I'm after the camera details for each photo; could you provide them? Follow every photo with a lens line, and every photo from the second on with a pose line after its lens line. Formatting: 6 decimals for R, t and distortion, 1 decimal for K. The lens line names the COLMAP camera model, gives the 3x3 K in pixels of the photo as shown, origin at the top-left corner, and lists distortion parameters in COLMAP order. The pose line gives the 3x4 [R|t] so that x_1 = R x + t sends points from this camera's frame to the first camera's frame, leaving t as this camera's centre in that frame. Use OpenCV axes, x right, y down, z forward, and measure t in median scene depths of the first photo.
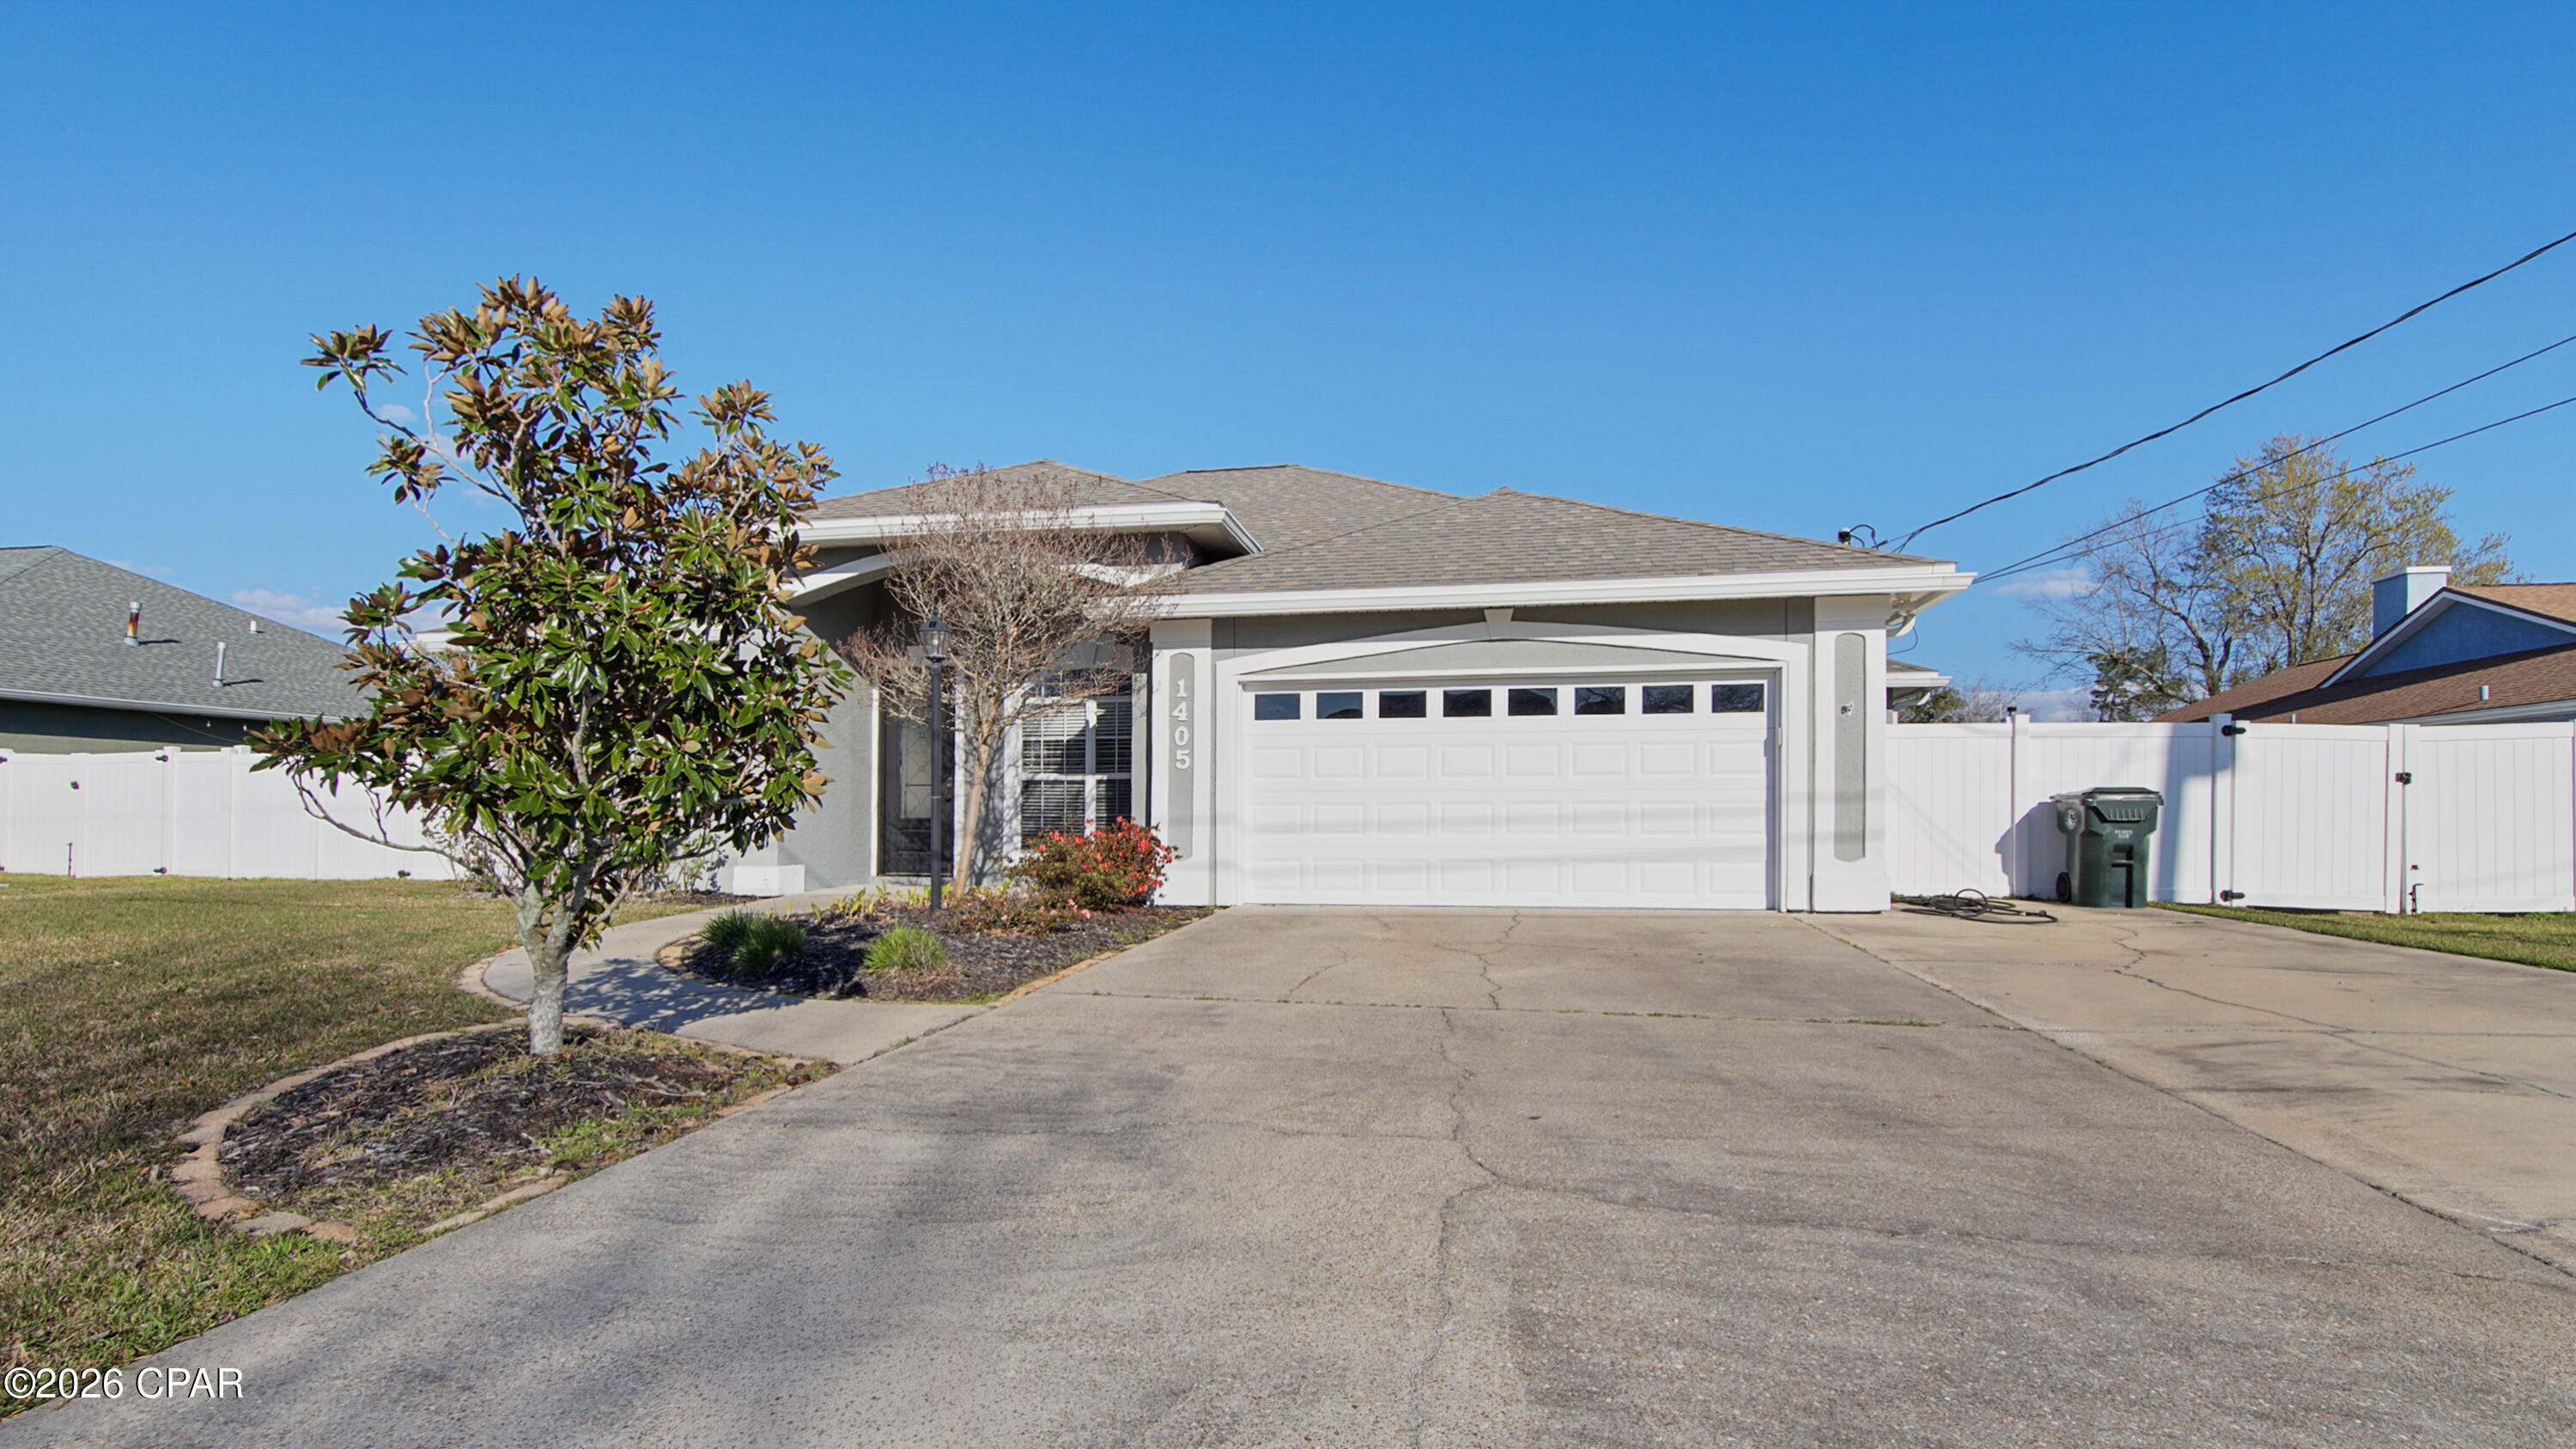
lens RADIAL K [[1170.6, 0, 1289.1], [0, 1170.6, 811.4], [0, 0, 1]] dist [-0.012895, 0.008771]
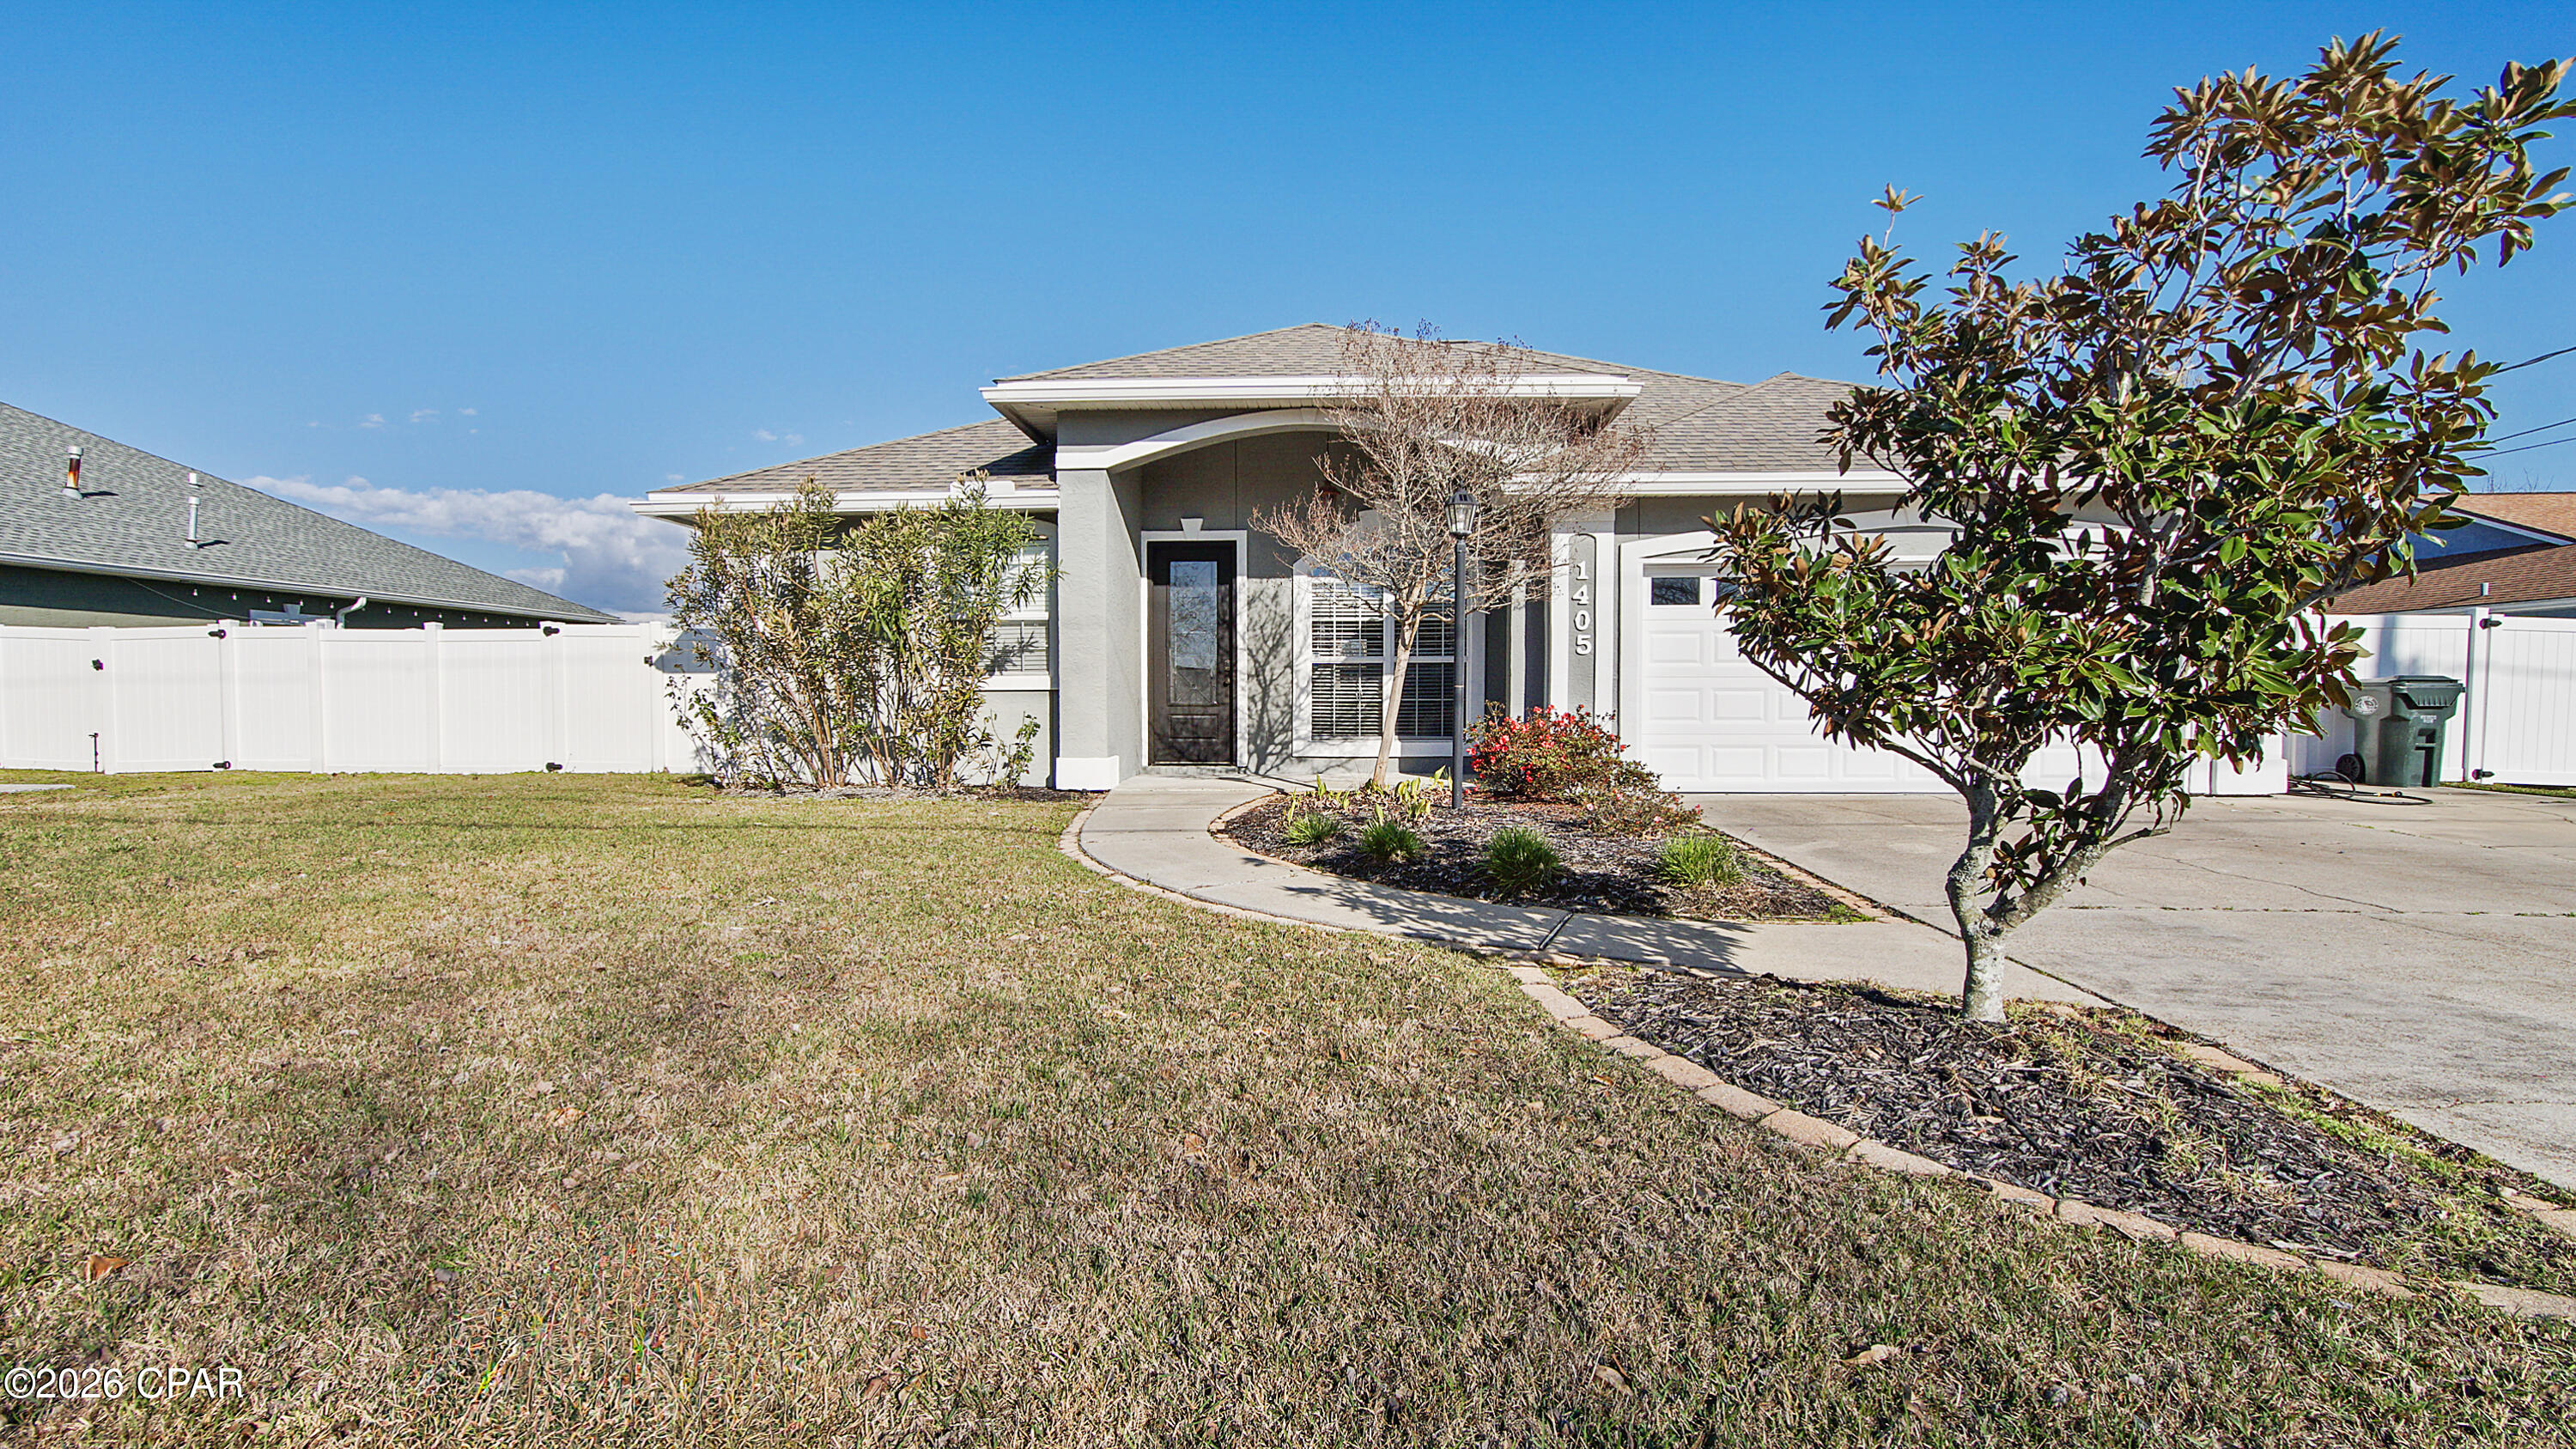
lens RADIAL K [[1161.5, 0, 1291.8], [0, 1161.5, 739.2], [0, 0, 1]] dist [-0.014182, 0.007244]
pose [[0.990644, -0.005640, 0.136358, -0.461412], [-0.000329, 0.999044, 0.043712, -0.008108], [-0.136475, -0.043348, 0.989695, 0.081788]]
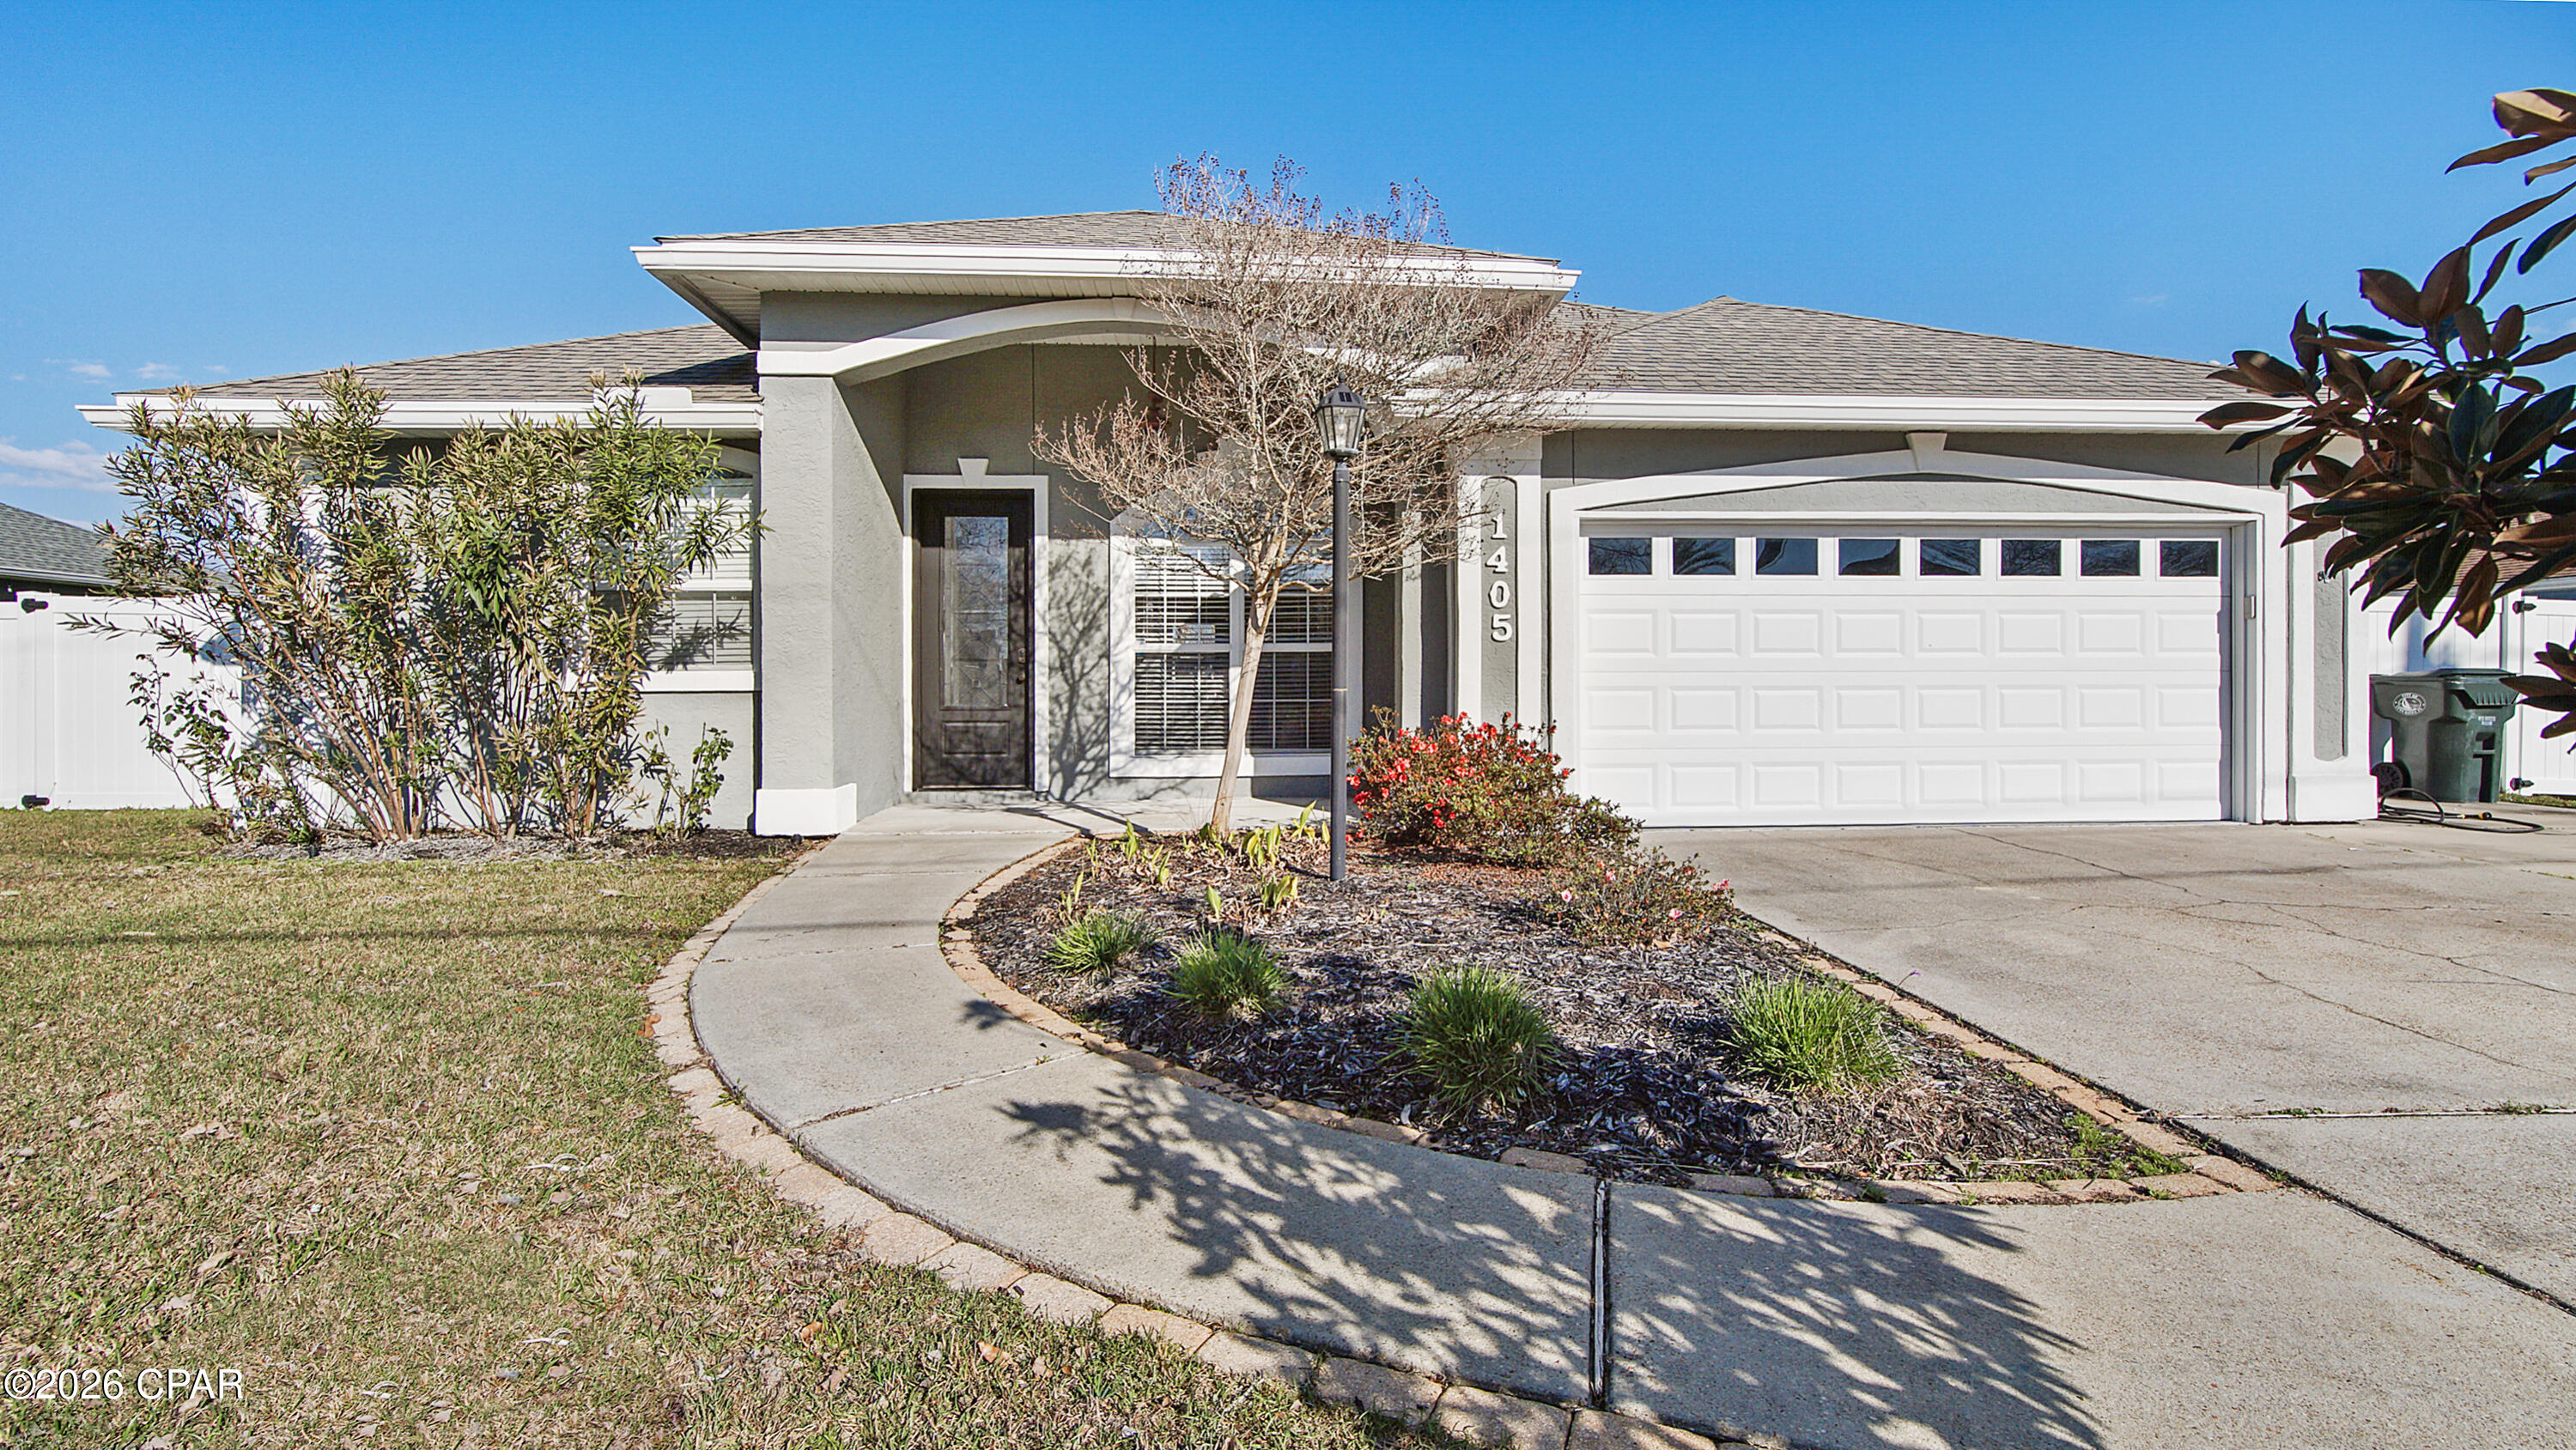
lens RADIAL K [[1192.0, 0, 1281.2], [0, 1192.0, 695.2], [0, 0, 1]] dist [-0.008113, 0.000378]
pose [[0.968912, -0.004942, 0.247358, -0.397947], [0.001058, 0.999874, 0.015833, -0.015039], [-0.247405, -0.015079, 0.968795, 0.337753]]
